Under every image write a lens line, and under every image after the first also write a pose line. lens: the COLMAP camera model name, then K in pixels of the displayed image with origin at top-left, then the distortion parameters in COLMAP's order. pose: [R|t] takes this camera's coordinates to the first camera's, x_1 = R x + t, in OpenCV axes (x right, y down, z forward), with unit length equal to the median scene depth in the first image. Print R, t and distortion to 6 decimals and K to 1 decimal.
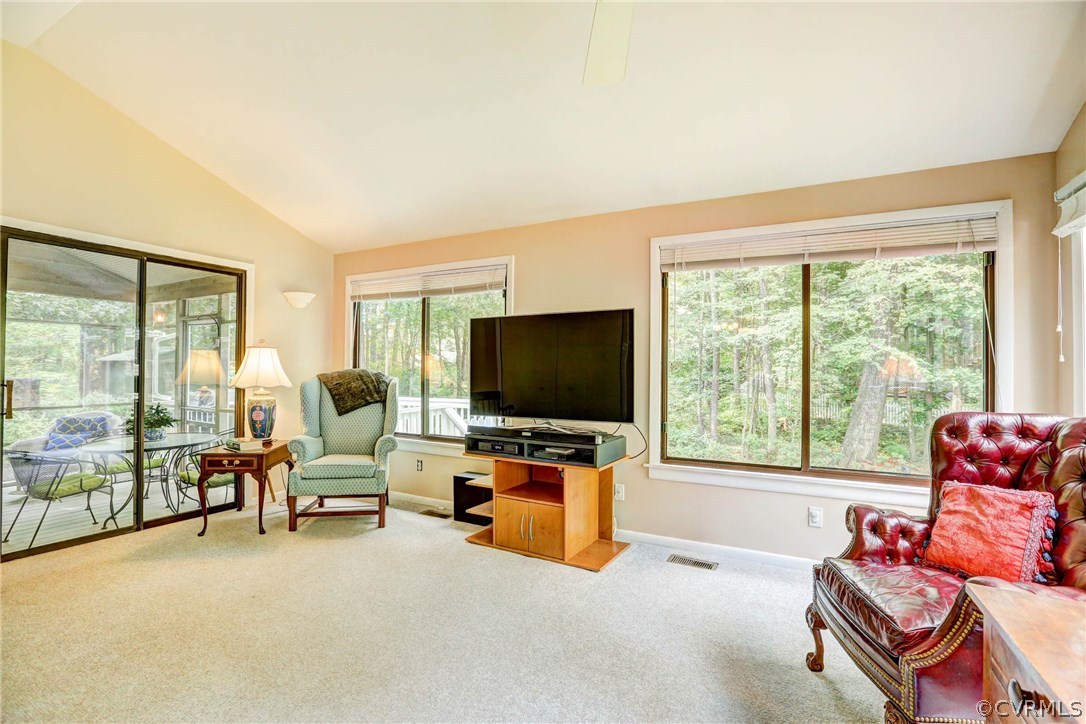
lens RADIAL K [[495.6, 0, 546.3], [0, 495.6, 369.8], [0, 0, 1]] dist [-0.025418, 0.001224]
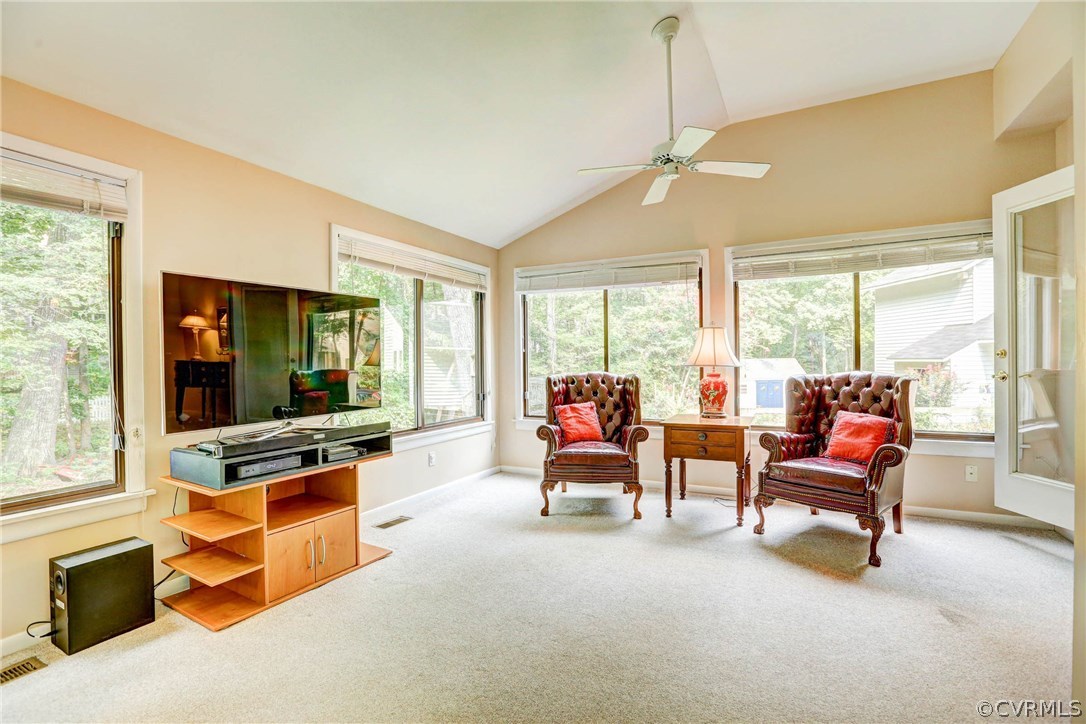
lens RADIAL K [[495.6, 0, 541.6], [0, 495.6, 362.9], [0, 0, 1]] dist [-0.025418, 0.001224]
pose [[0.009219, -0.017836, 0.999798, -0.833114], [0.007501, 0.999814, 0.017767, -0.003014], [-0.999929, 0.007336, 0.009351, 0.621891]]
